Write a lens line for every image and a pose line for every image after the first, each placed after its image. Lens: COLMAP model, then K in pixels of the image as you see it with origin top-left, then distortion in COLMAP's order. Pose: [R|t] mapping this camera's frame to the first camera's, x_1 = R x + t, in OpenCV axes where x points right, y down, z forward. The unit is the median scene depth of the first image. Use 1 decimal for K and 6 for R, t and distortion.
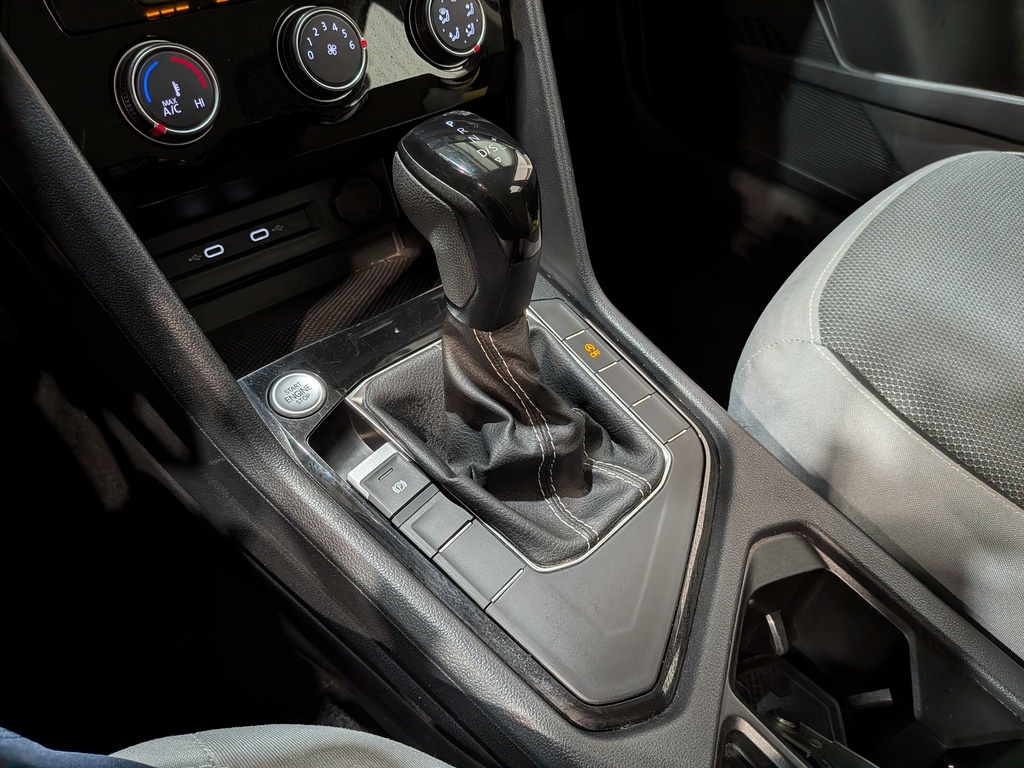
lens RADIAL K [[749.0, 0, 514.0], [0, 749.0, 407.2], [0, 0, 1]] dist [0.057676, -0.108041]
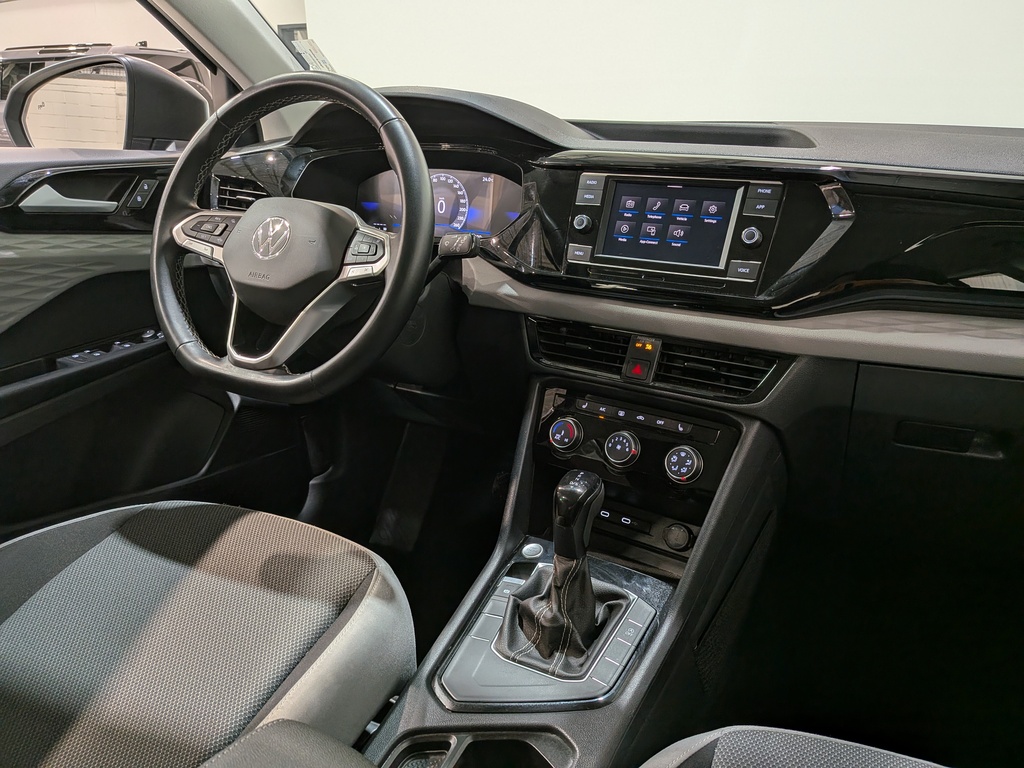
lens RADIAL K [[749.0, 0, 525.9], [0, 749.0, 383.0], [0, 0, 1]] dist [0.057676, -0.108041]
pose [[0.292746, 0.248733, -0.923272, 1.747866], [-0.699857, 0.713667, -0.029643, -0.308407], [0.651536, 0.654837, 0.383001, -0.266657]]
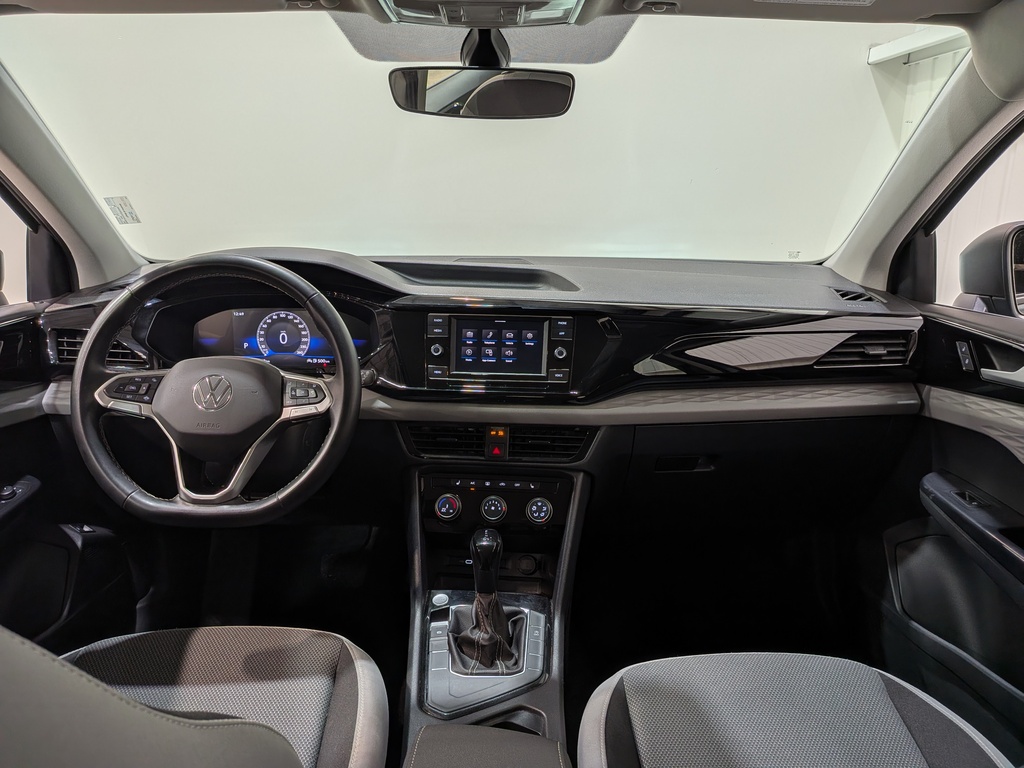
lens RADIAL K [[749.0, 0, 519.8], [0, 749.0, 384.9], [0, 0, 1]] dist [0.057676, -0.108041]
pose [[0.710370, 0.119858, -0.693548, 1.994038], [-0.493781, 0.787068, -0.369737, 0.271080], [0.501553, 0.605110, 0.618293, -1.301237]]
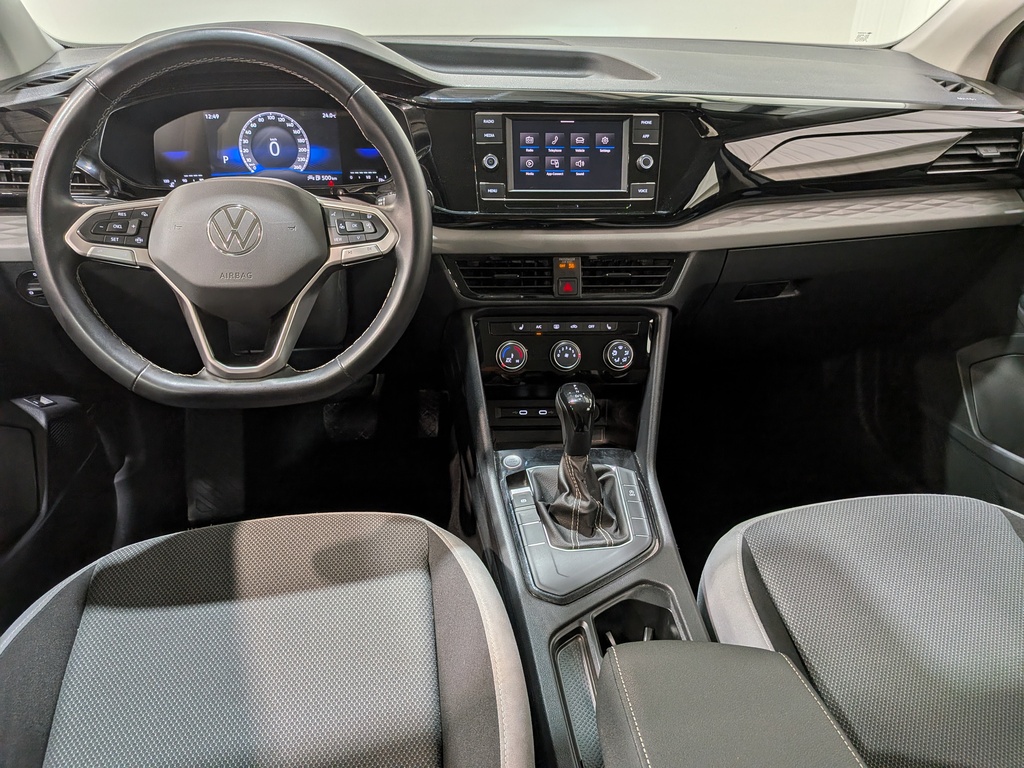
lens RADIAL K [[749.0, 0, 520.6], [0, 749.0, 372.8], [0, 0, 1]] dist [0.057676, -0.108041]
pose [[0.799901, 0.239359, -0.550332, 1.135785], [-0.420230, 0.878075, -0.228893, 0.303504], [0.428445, 0.414357, 0.802959, -1.279768]]
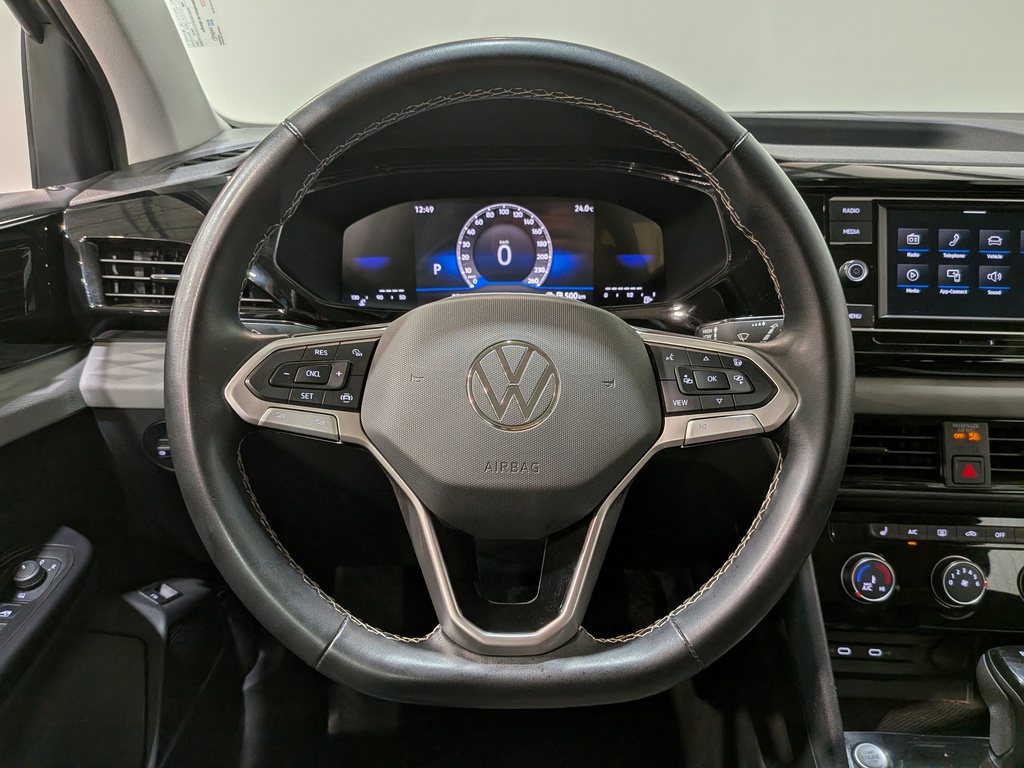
lens RADIAL K [[749.0, 0, 514.1], [0, 749.0, 402.6], [0, 0, 1]] dist [0.057676, -0.108041]
pose [[0.703153, 0.197910, -0.682941, 0.128545], [-0.489032, 0.831848, -0.262444, 0.147200], [0.516163, 0.518518, 0.681700, -0.904982]]
